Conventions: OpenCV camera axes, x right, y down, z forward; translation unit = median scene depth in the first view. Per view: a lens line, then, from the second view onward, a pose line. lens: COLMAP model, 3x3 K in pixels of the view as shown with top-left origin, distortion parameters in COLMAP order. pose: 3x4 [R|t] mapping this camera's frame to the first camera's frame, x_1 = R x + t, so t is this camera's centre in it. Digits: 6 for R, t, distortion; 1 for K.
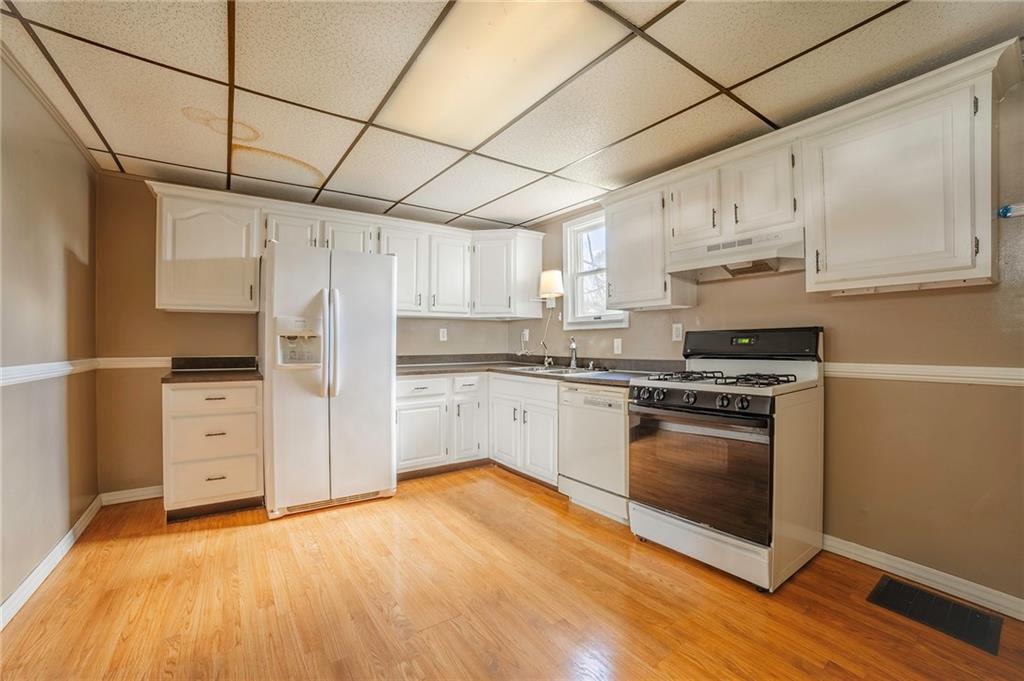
lens RADIAL K [[418.4, 0, 514.1], [0, 418.4, 340.6], [0, 0, 1]] dist [-0.015736, 0.000877]
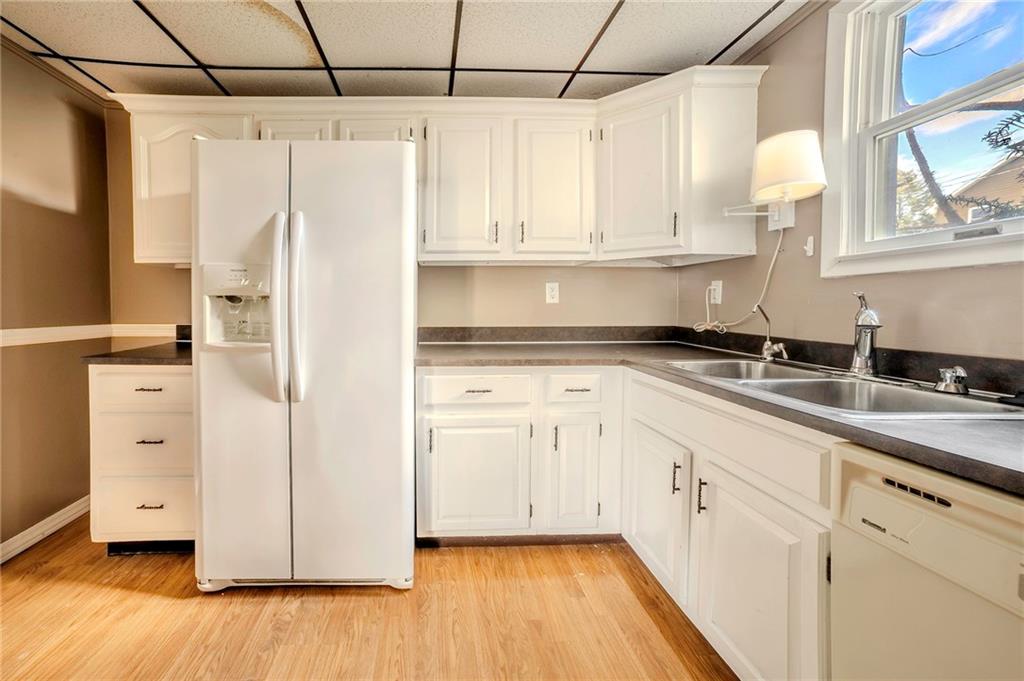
lens RADIAL K [[418.4, 0, 432.8], [0, 418.4, 314.5], [0, 0, 1]] dist [-0.015736, 0.000877]
pose [[0.832298, 0.012127, -0.554196, 0.026004], [0.002385, 0.999673, 0.025457, 0.000787], [0.554324, -0.022509, 0.831997, 0.457191]]
